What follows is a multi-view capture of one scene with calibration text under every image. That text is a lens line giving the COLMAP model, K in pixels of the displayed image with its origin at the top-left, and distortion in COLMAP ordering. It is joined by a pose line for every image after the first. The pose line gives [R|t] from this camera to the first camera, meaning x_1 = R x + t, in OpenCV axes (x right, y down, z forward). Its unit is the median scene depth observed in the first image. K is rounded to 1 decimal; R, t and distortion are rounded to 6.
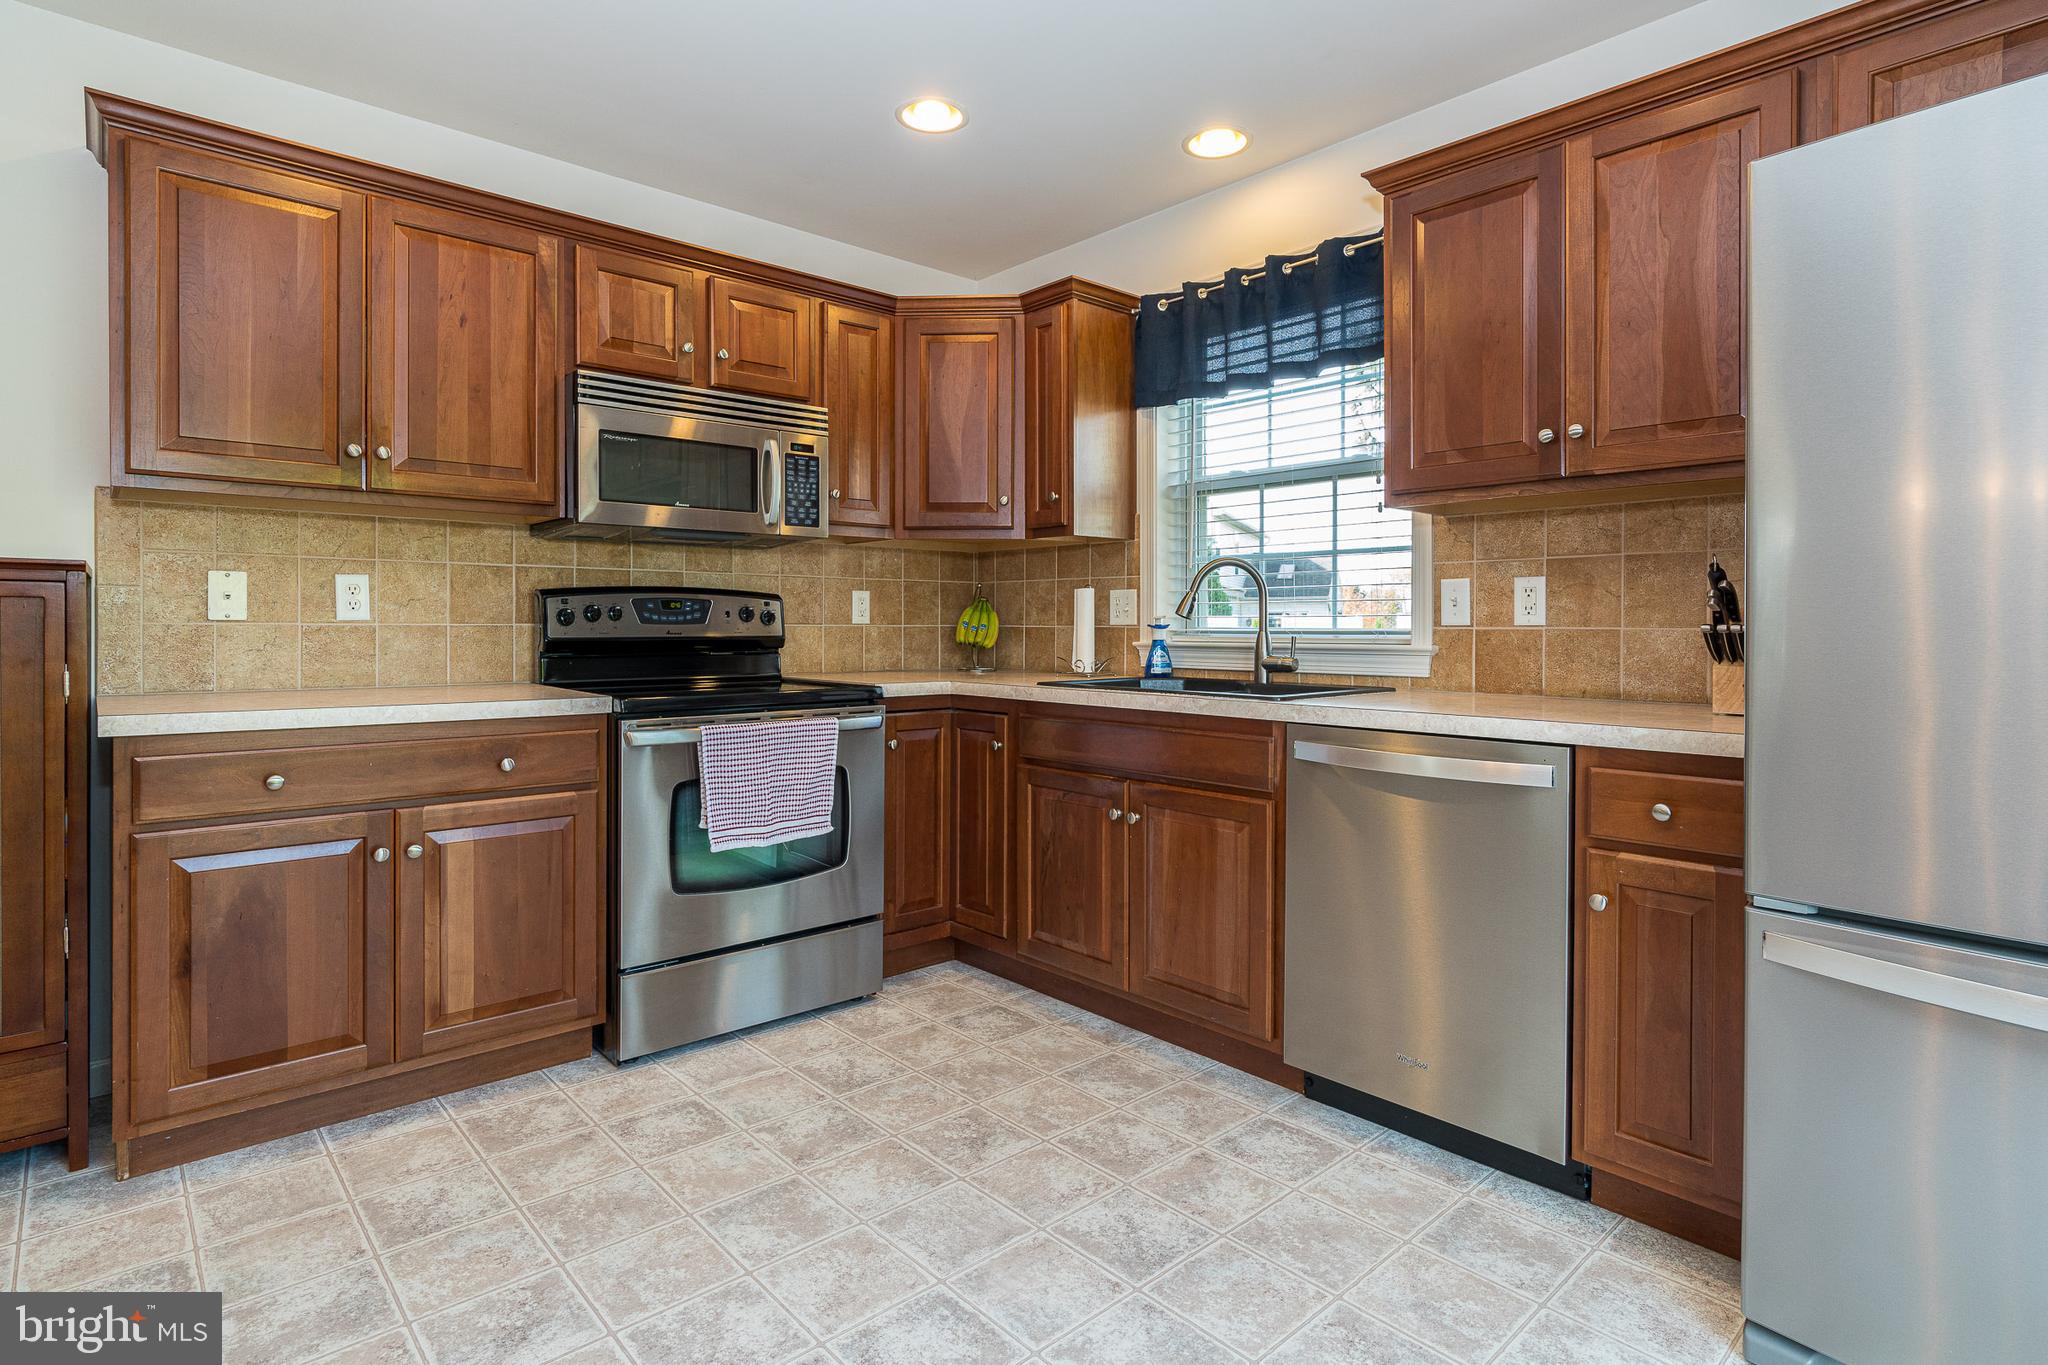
lens RADIAL K [[1030.7, 0, 1010.1], [0, 1030.7, 623.6], [0, 0, 1]] dist [0.007142, 0.001292]
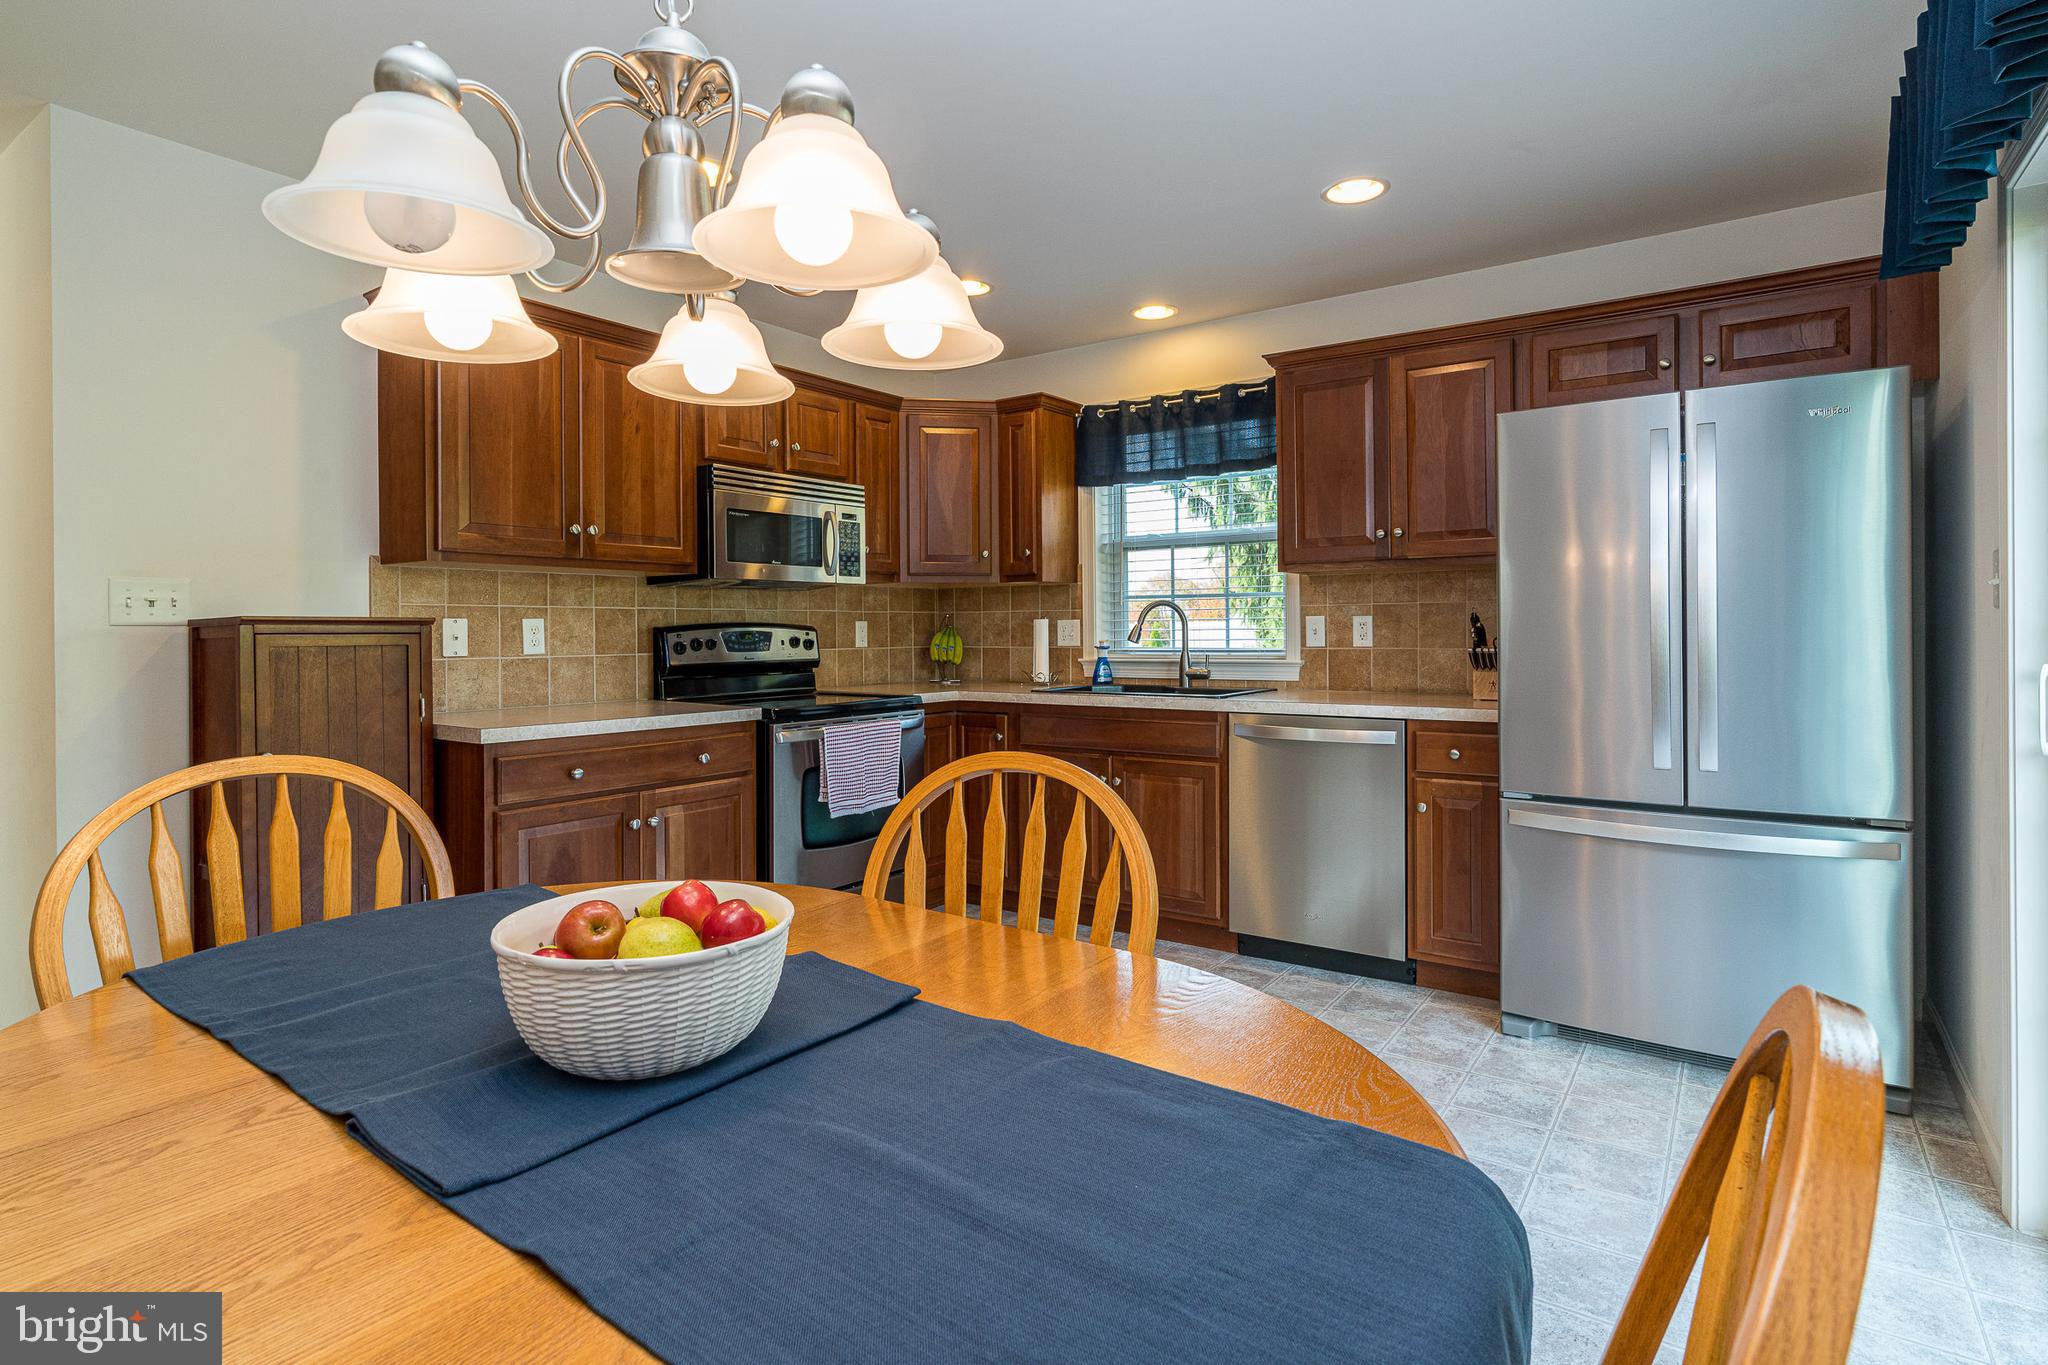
lens RADIAL K [[1030.7, 0, 1004.0], [0, 1030.7, 626.4], [0, 0, 1]] dist [0.007142, 0.001292]
pose [[0.975890, -0.009775, 0.218045, -0.356221], [0.010241, 0.999947, -0.001004, -0.031823], [-0.218024, 0.003213, 0.975938, -0.395408]]
